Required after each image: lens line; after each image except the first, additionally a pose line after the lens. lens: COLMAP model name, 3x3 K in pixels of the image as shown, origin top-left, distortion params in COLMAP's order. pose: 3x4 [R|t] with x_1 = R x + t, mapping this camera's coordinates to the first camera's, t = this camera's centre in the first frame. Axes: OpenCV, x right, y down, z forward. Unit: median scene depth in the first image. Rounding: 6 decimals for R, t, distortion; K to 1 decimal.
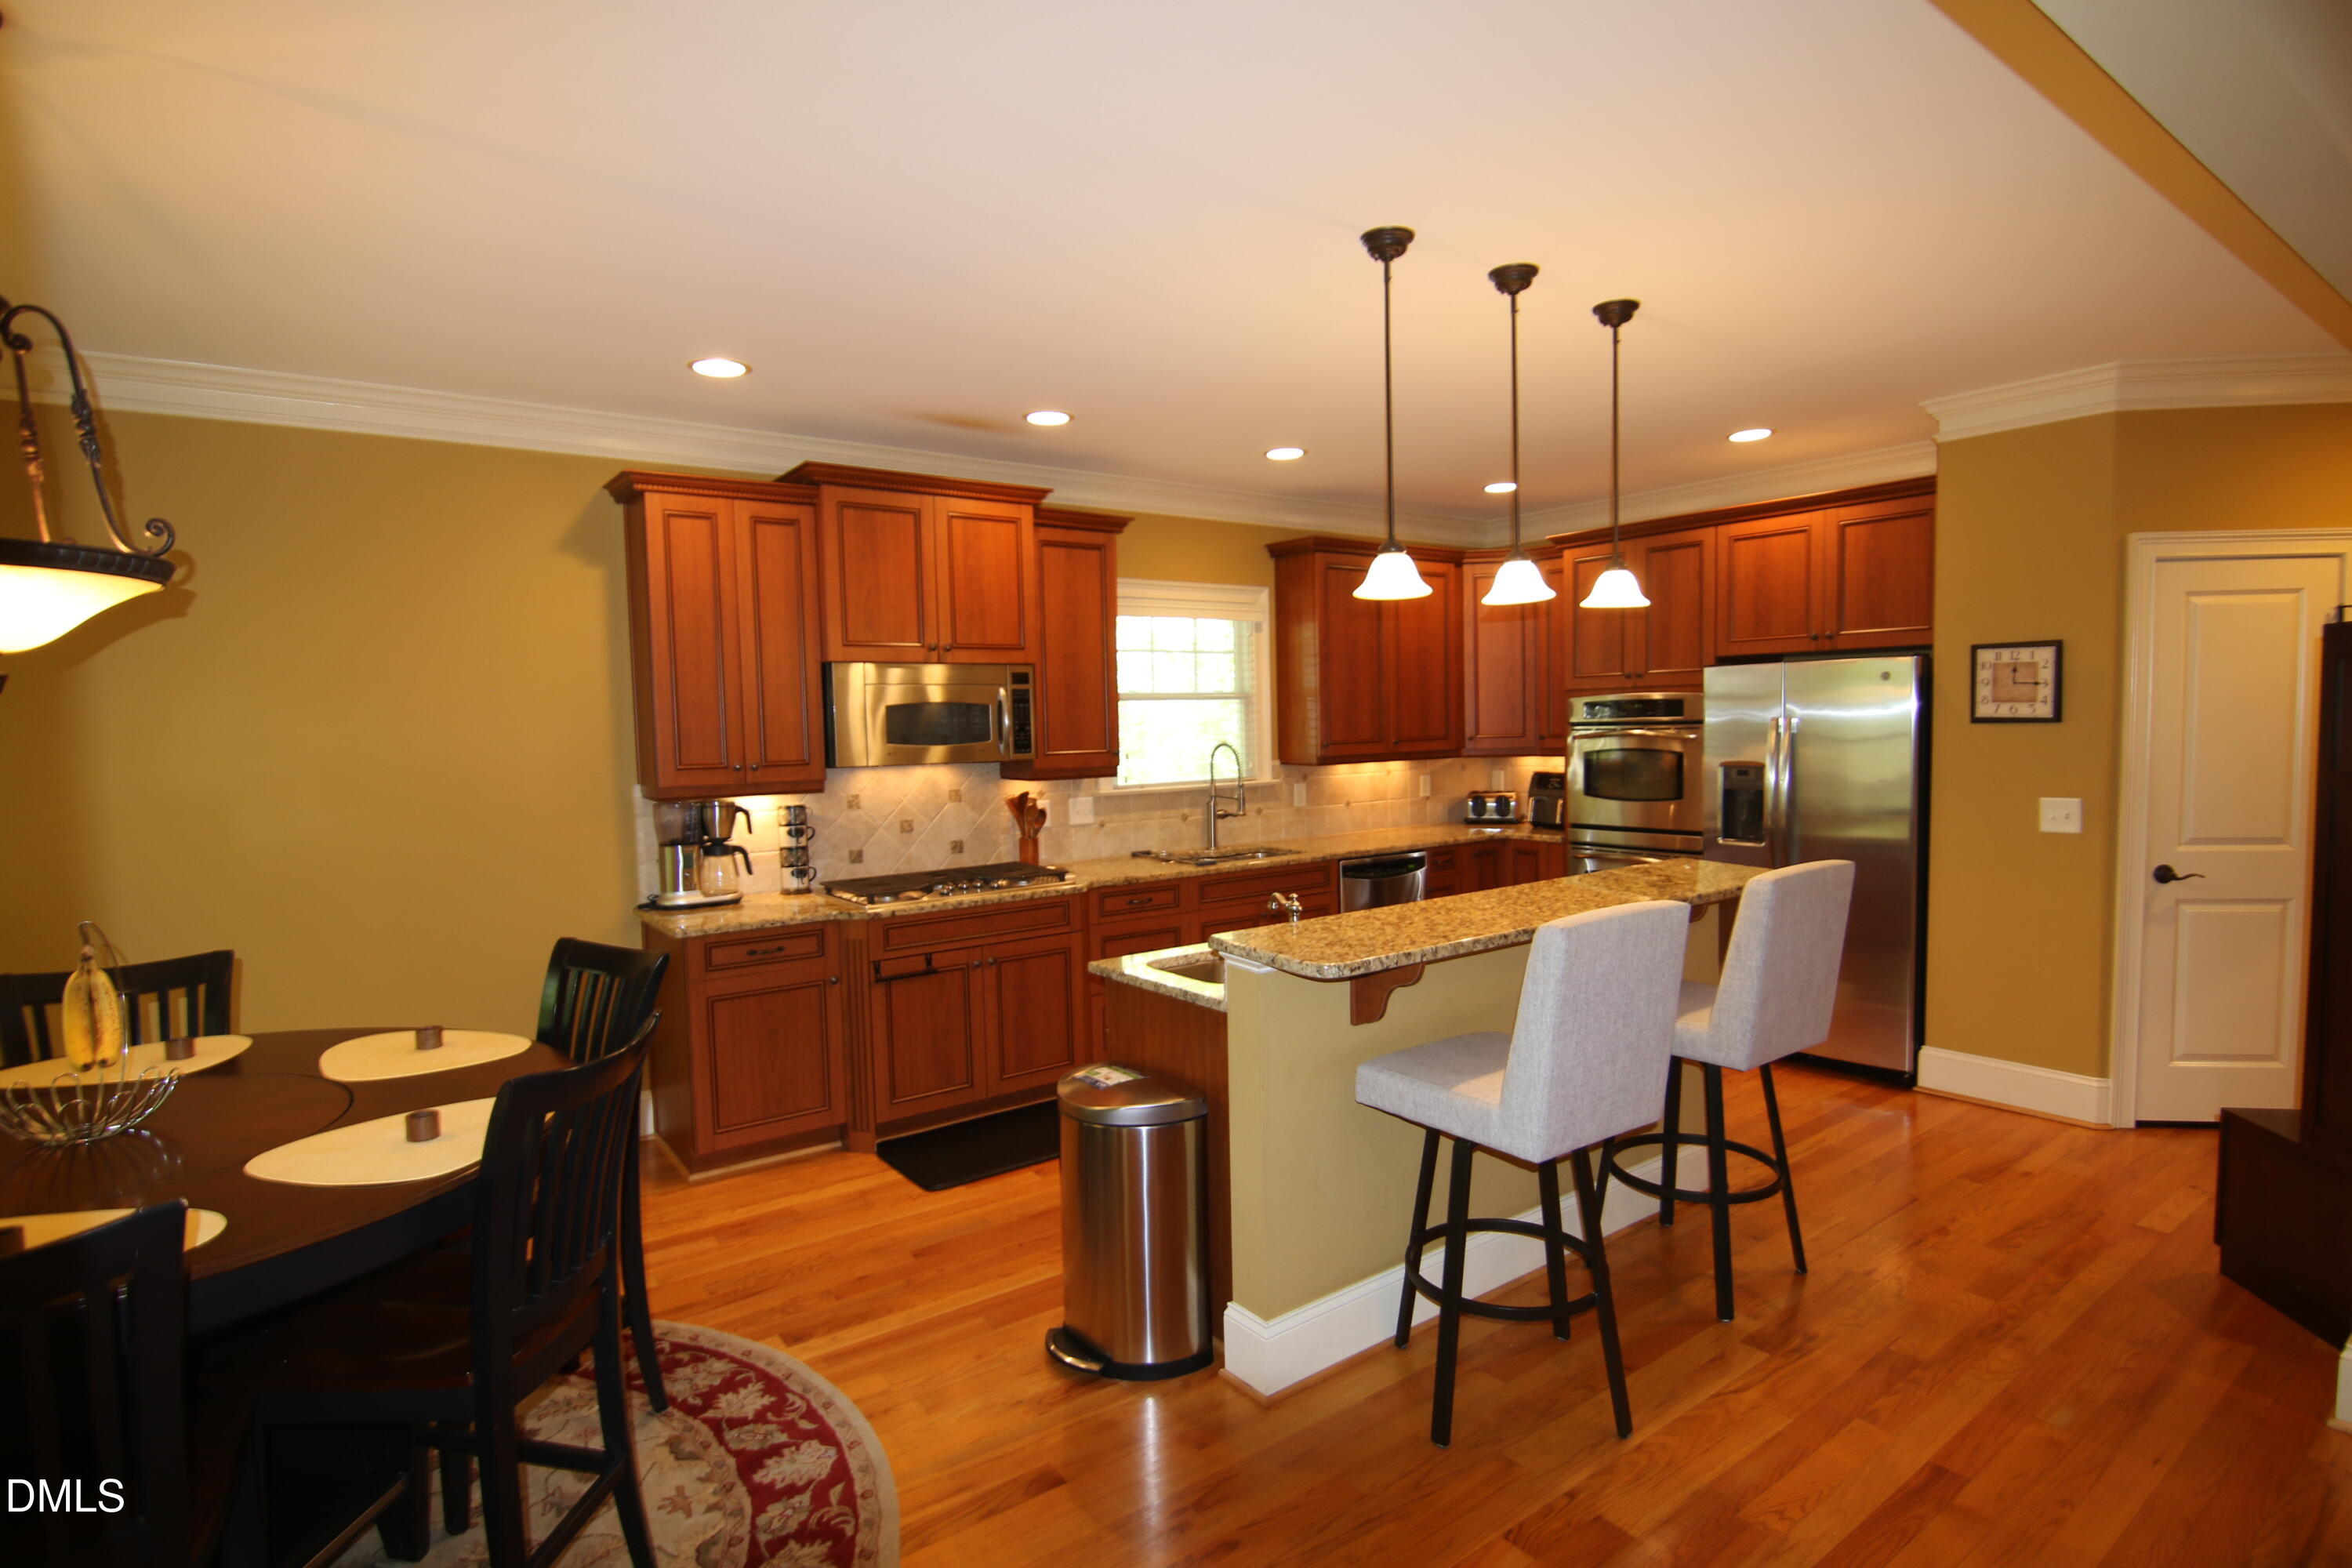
lens RADIAL K [[1187.1, 0, 1191.0], [0, 1187.1, 796.1], [0, 0, 1]] dist [-0.009253, -0.009140]
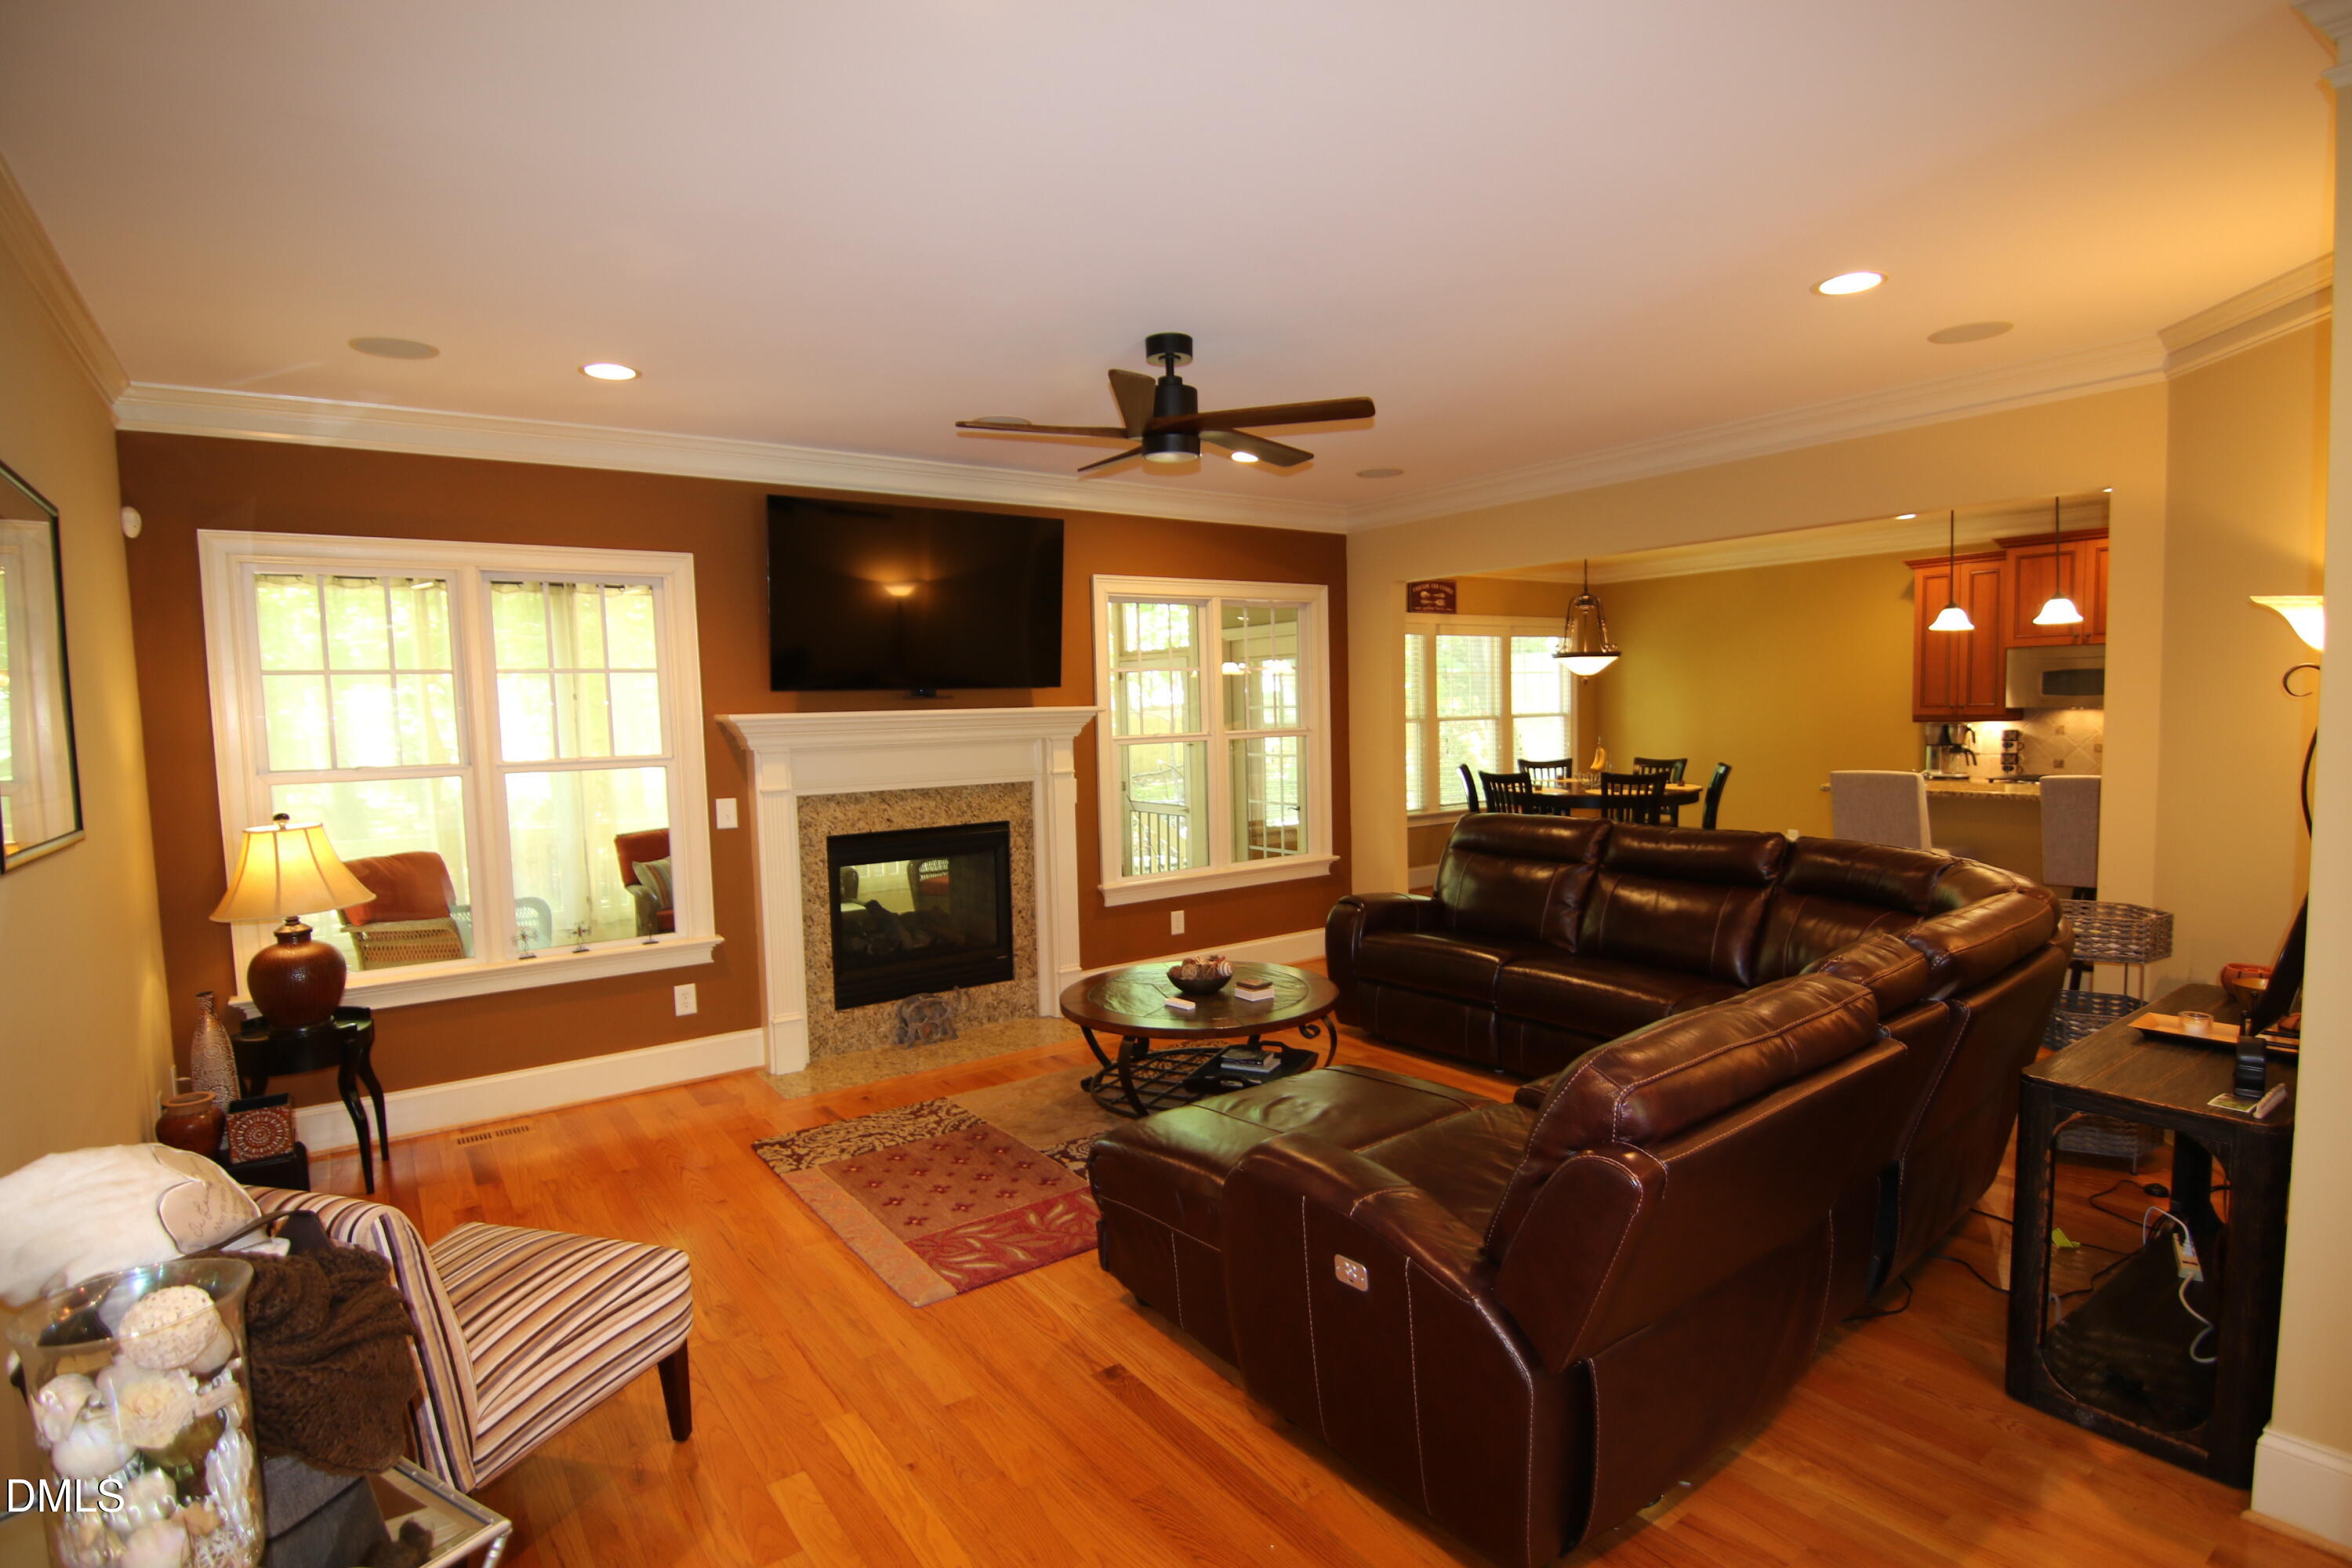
lens RADIAL K [[1187.1, 0, 1193.3], [0, 1187.1, 785.2], [0, 0, 1]] dist [-0.009253, -0.009140]
pose [[-0.005137, 0.087223, -0.996176, 1.500805], [-0.037880, 0.995457, 0.087355, -0.017739], [0.999269, 0.038184, -0.001810, -0.203650]]
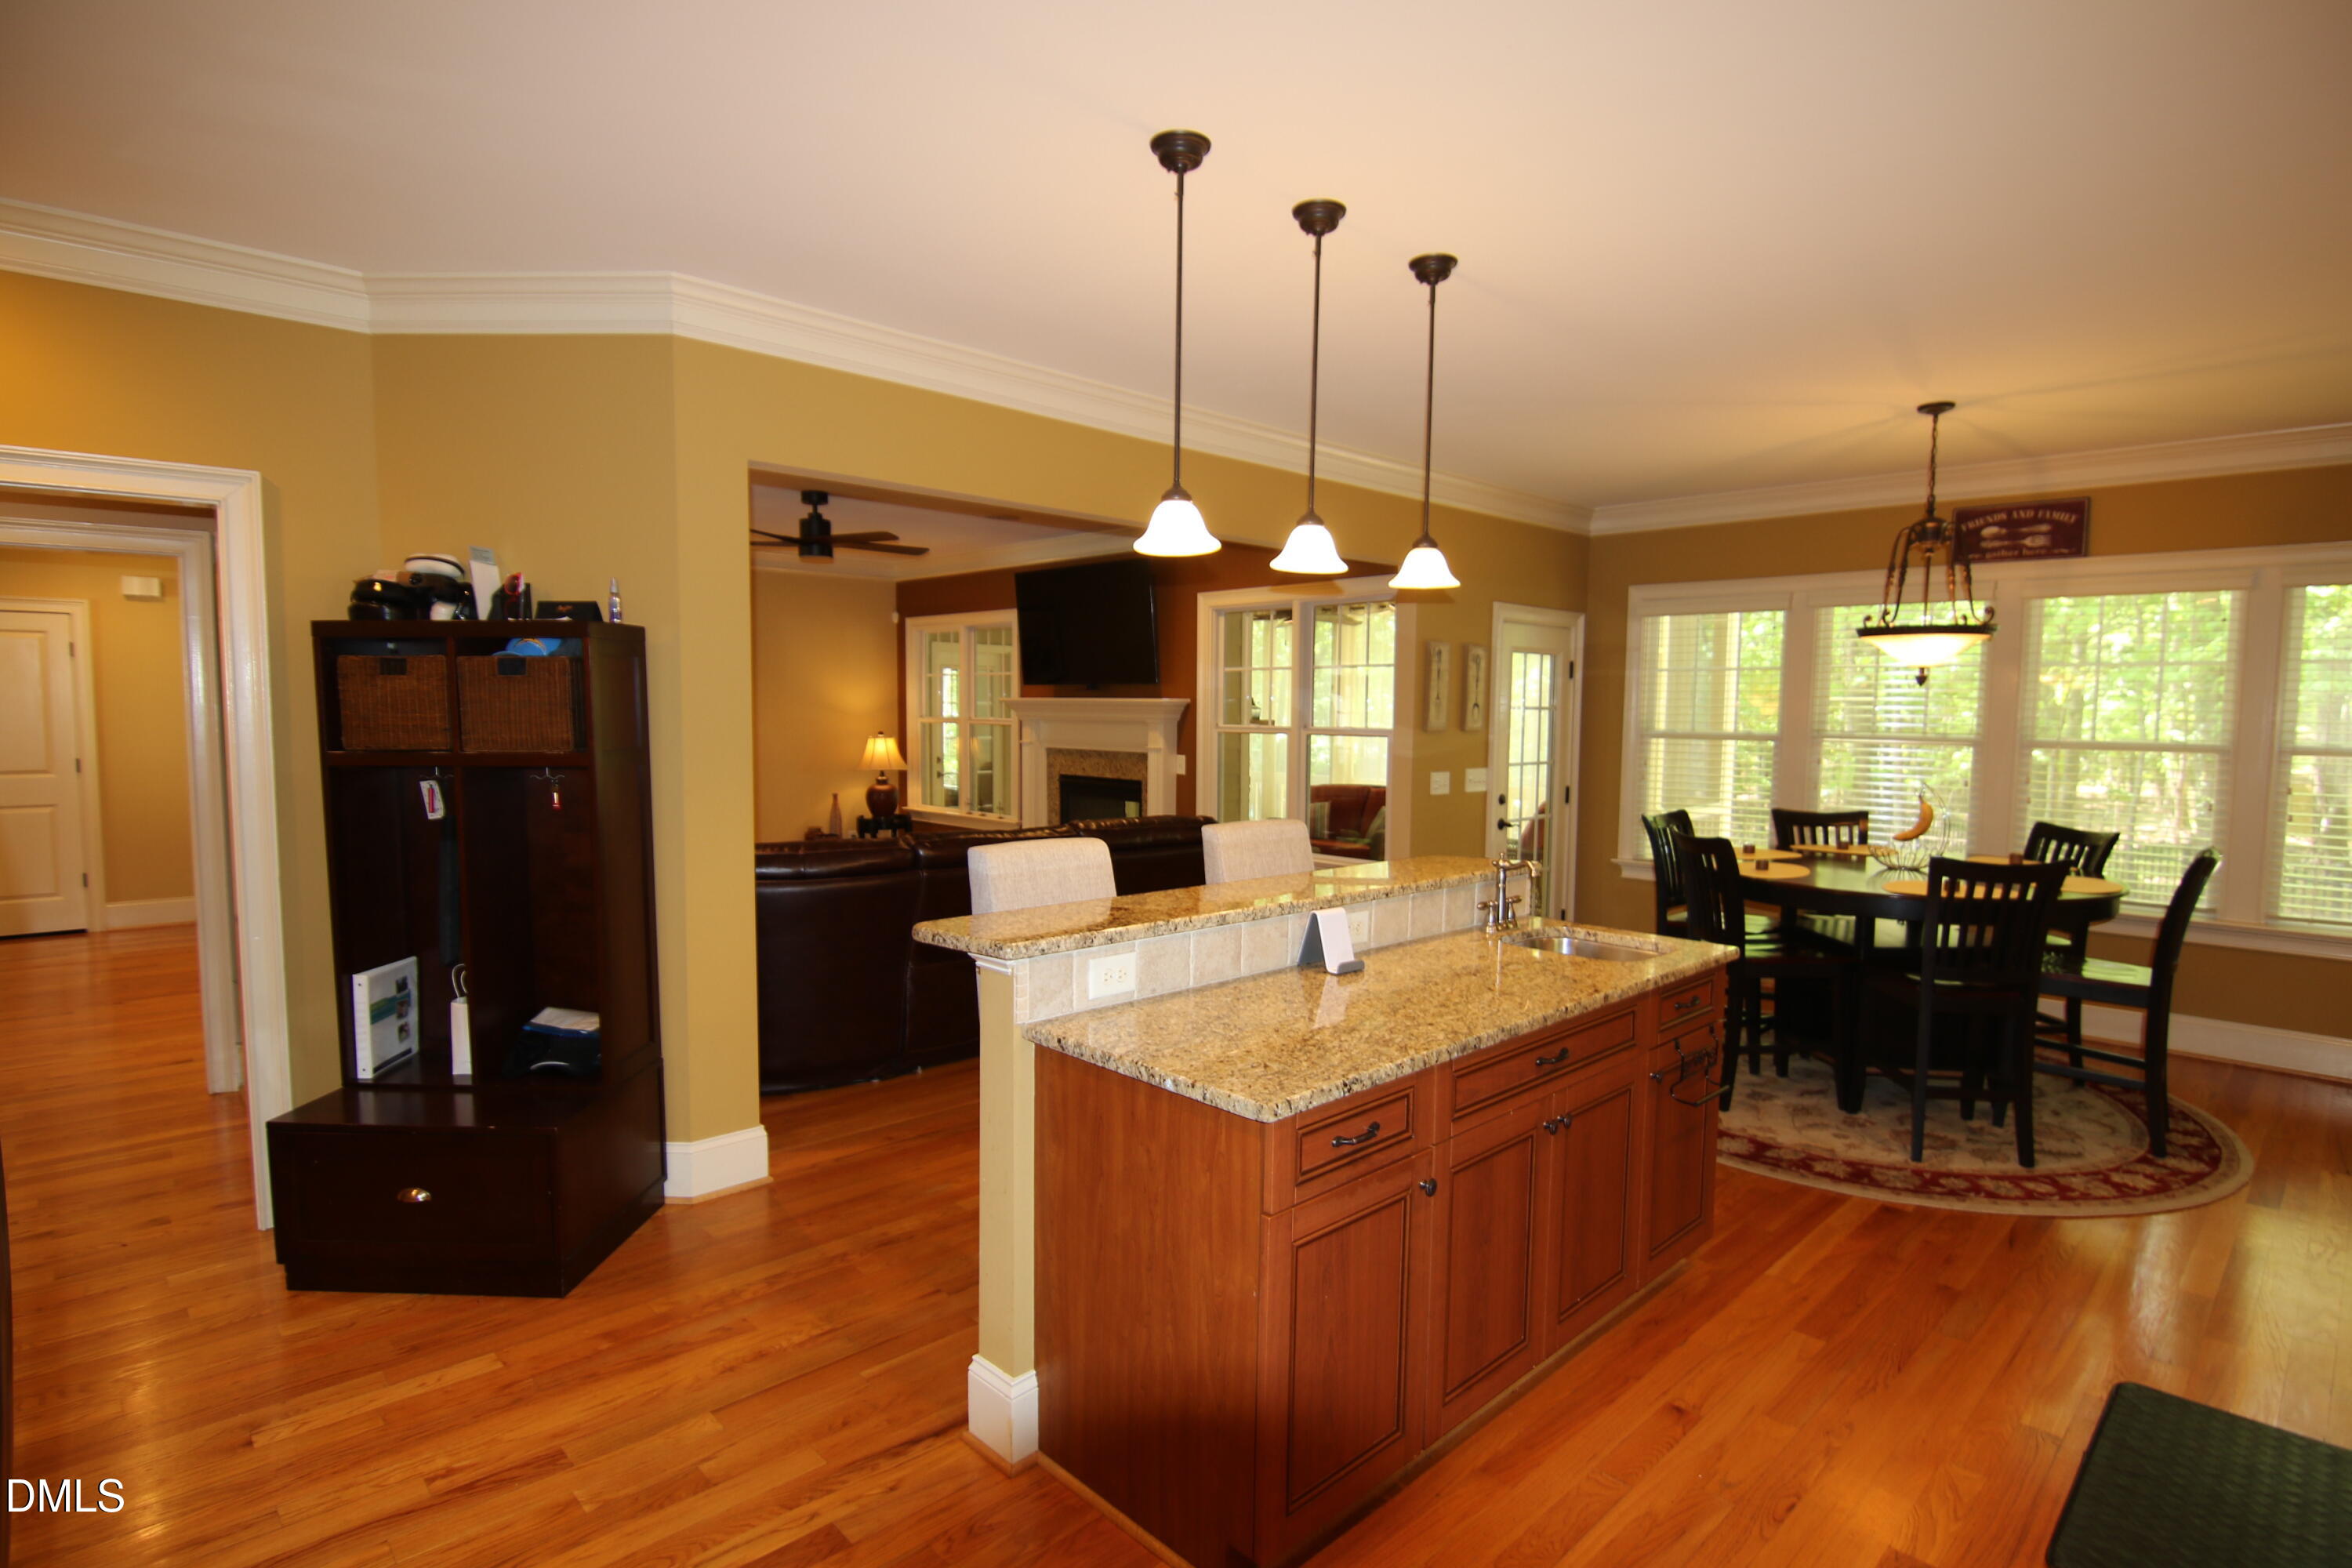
lens RADIAL K [[1187.1, 0, 1185.8], [0, 1187.1, 802.6], [0, 0, 1]] dist [-0.009253, -0.009140]
pose [[-0.991348, 0.021143, -0.129543, 0.359645], [0.001959, 0.989215, 0.146460, -0.088637], [0.131242, 0.144939, -0.980698, 1.389657]]
